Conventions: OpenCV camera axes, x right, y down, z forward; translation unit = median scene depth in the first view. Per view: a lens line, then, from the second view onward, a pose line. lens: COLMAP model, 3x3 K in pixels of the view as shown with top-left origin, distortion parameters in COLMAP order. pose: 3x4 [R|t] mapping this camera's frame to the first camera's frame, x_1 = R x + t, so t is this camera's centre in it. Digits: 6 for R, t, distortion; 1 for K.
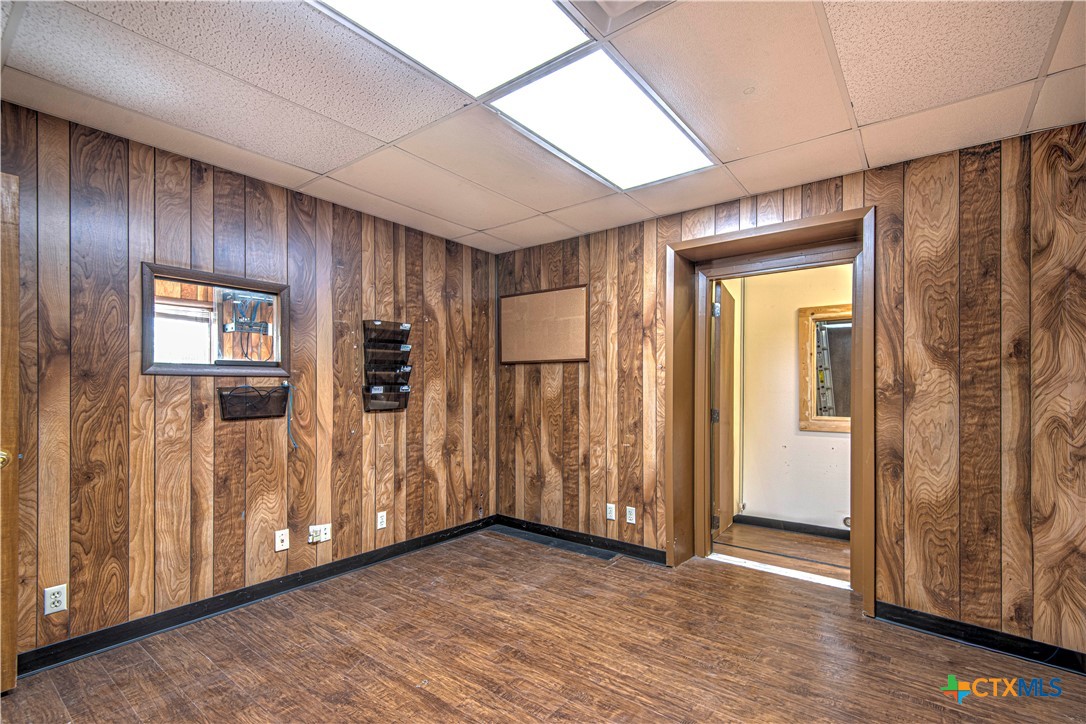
lens RADIAL K [[498.1, 0, 527.5], [0, 498.1, 385.4], [0, 0, 1]] dist [0.029284, -0.007621]
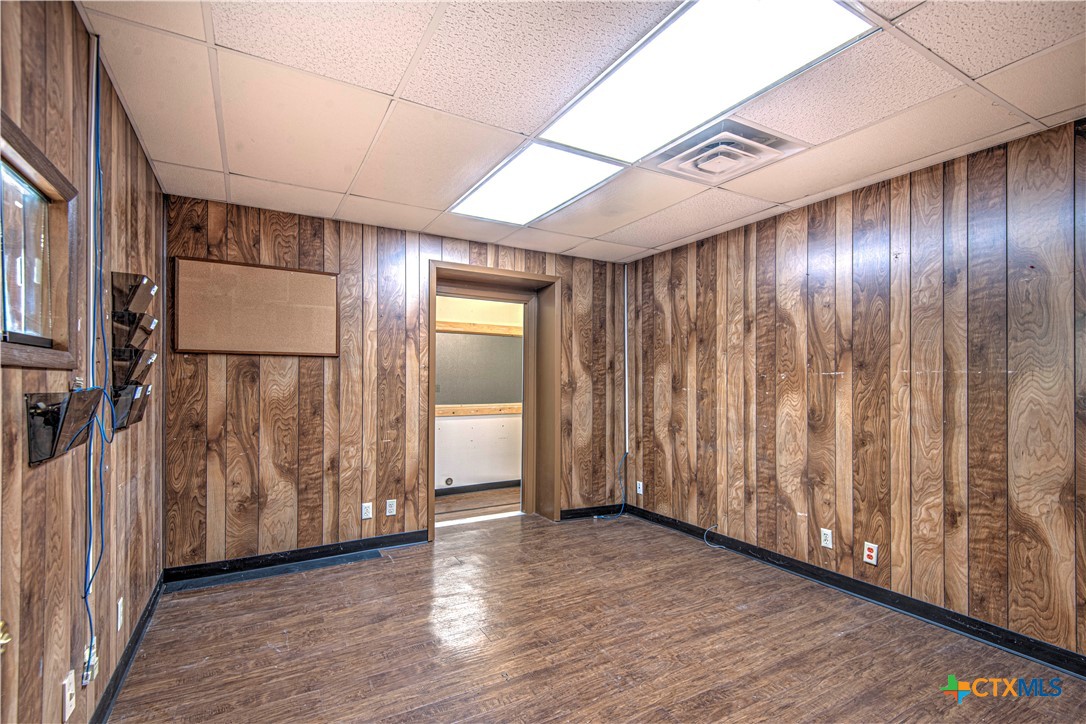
lens RADIAL K [[498.1, 0, 554.3], [0, 498.1, 375.3], [0, 0, 1]] dist [0.029284, -0.007621]
pose [[0.370554, 0.010242, 0.928754, -0.621640], [-0.004932, 0.999947, -0.009059, -0.007903], [-0.928798, -0.001223, 0.370585, 0.289491]]
